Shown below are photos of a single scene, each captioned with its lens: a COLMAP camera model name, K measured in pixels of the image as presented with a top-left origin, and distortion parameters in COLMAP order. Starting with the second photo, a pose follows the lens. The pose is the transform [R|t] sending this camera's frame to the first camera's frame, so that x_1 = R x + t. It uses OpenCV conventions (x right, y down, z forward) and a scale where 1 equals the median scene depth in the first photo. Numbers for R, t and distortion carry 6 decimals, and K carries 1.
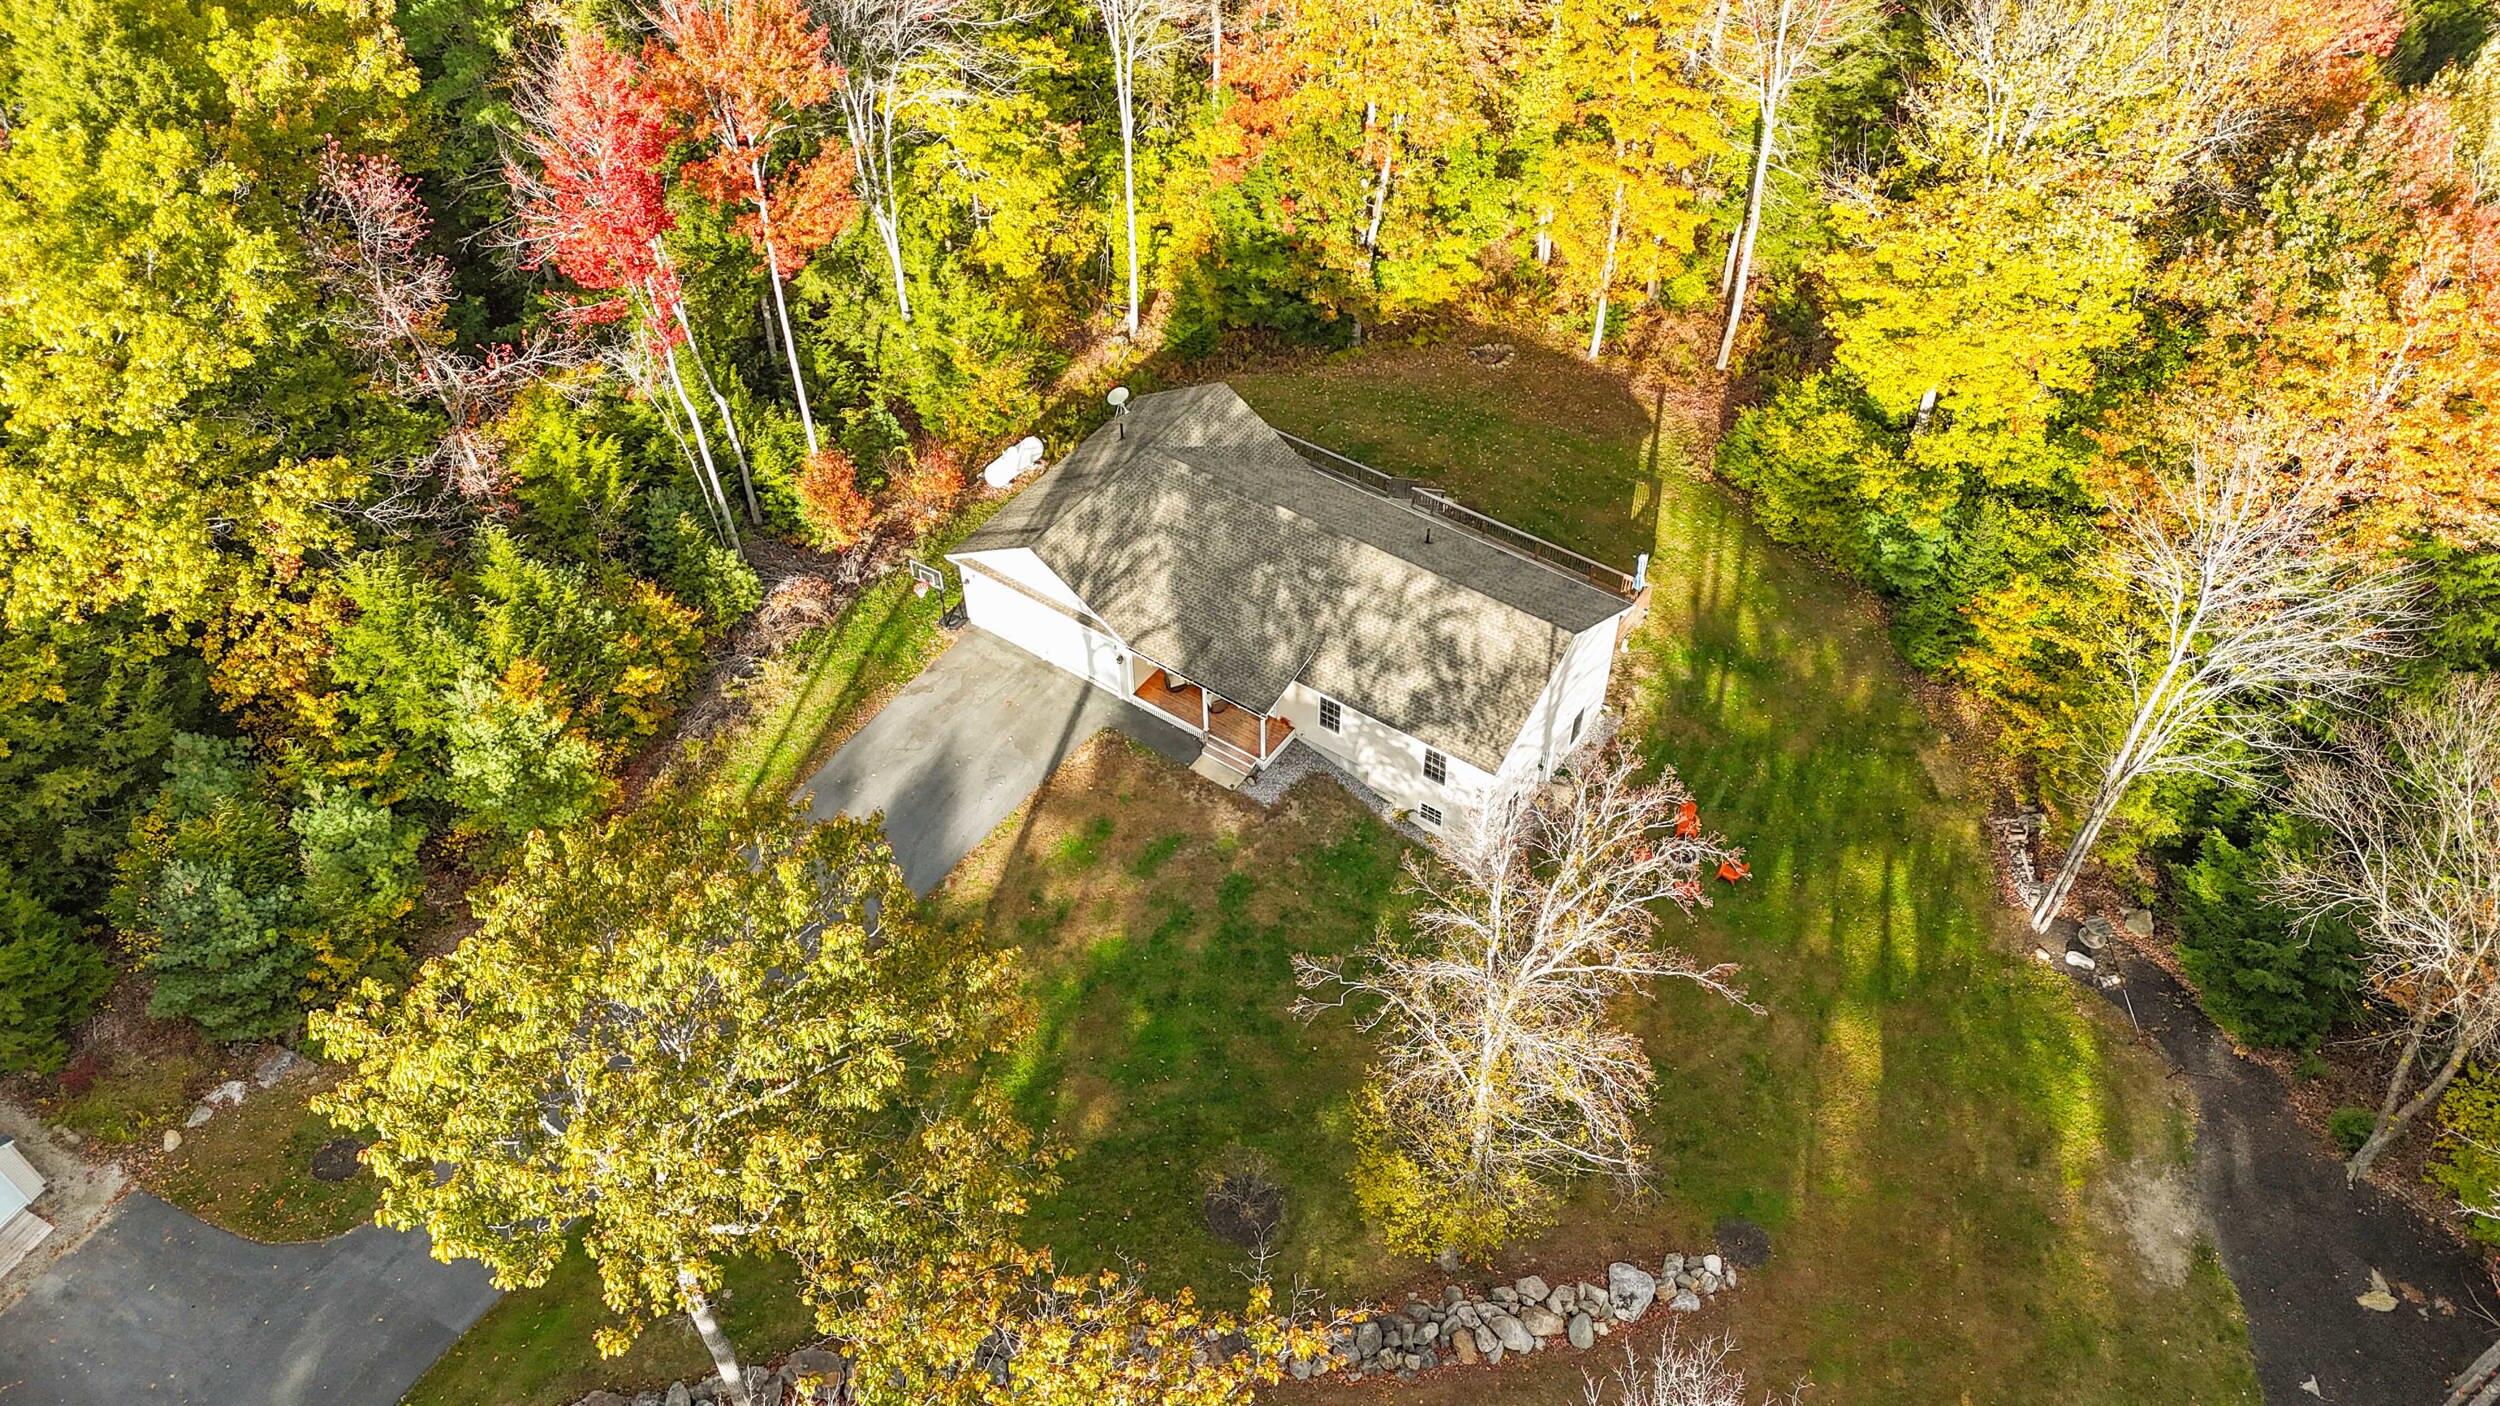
lens RADIAL K [[1847.8, 0, 1261.2], [0, 1847.8, 693.4], [0, 0, 1]] dist [0.162257, -0.179086]
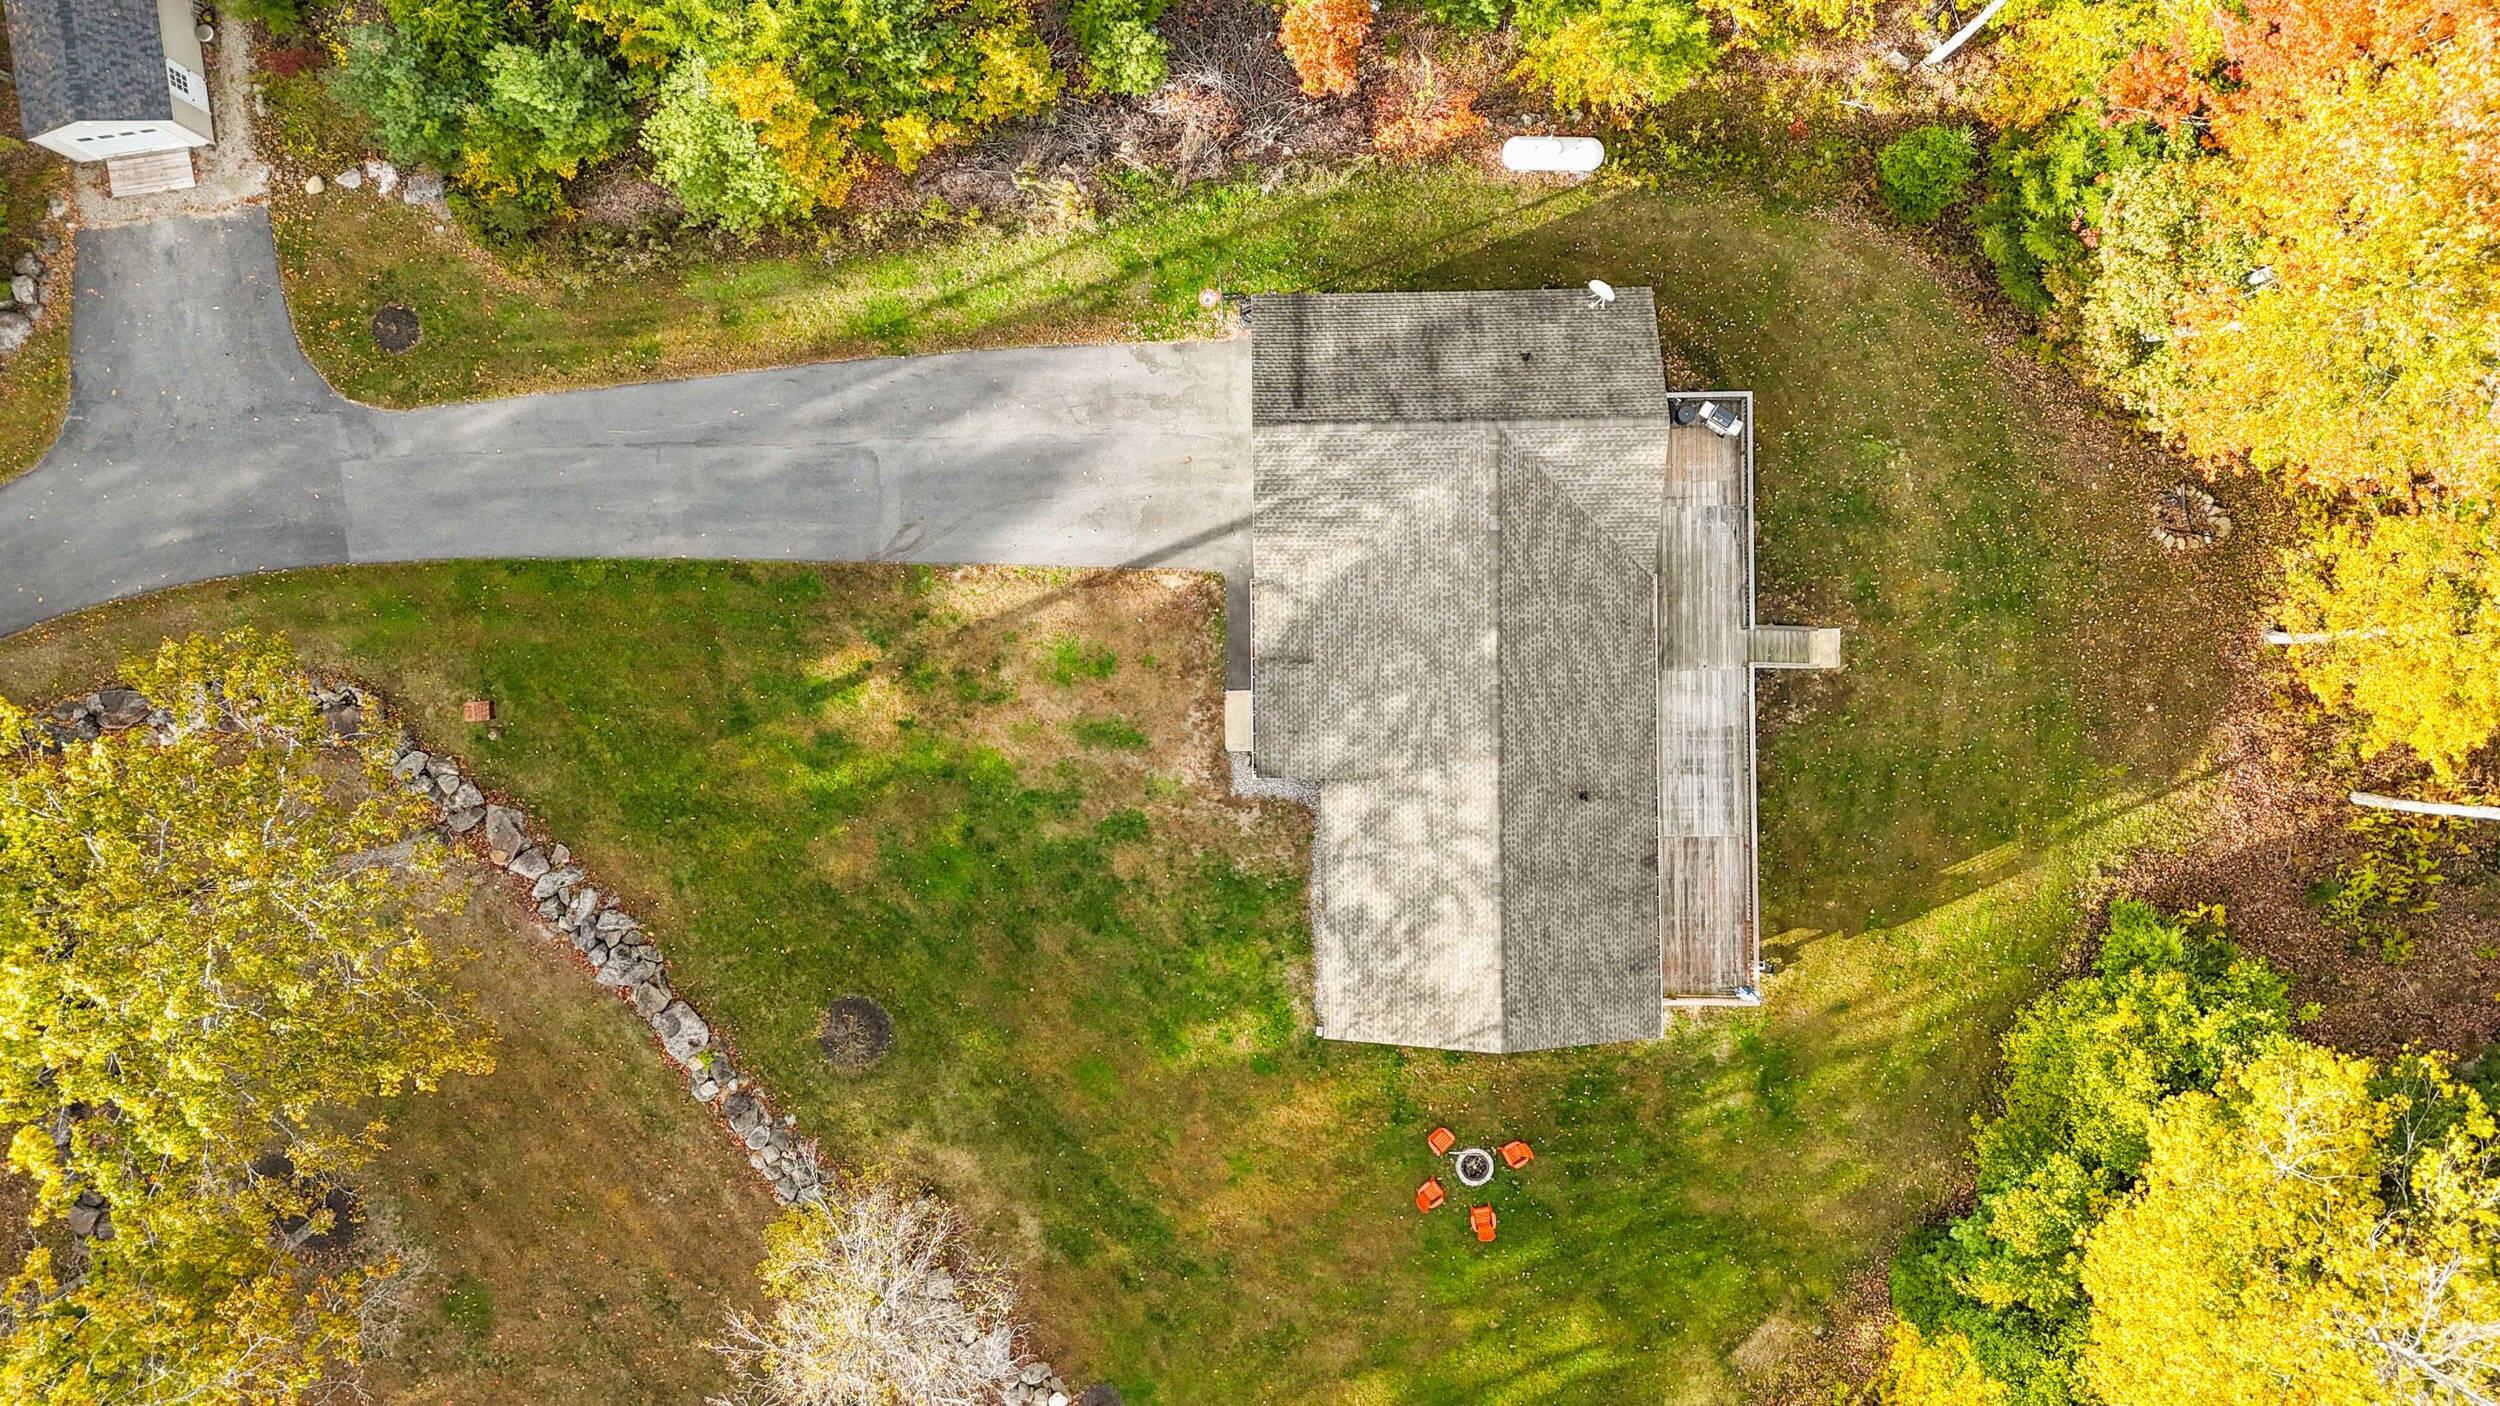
lens RADIAL K [[1847.8, 0, 1261.2], [0, 1847.8, 693.4], [0, 0, 1]] dist [0.162257, -0.179086]
pose [[0.581560, 0.813504, -0.000458, -0.026231], [-0.569557, 0.407568, 0.713788, -0.603831], [0.580856, -0.414849, 0.700362, 0.375398]]
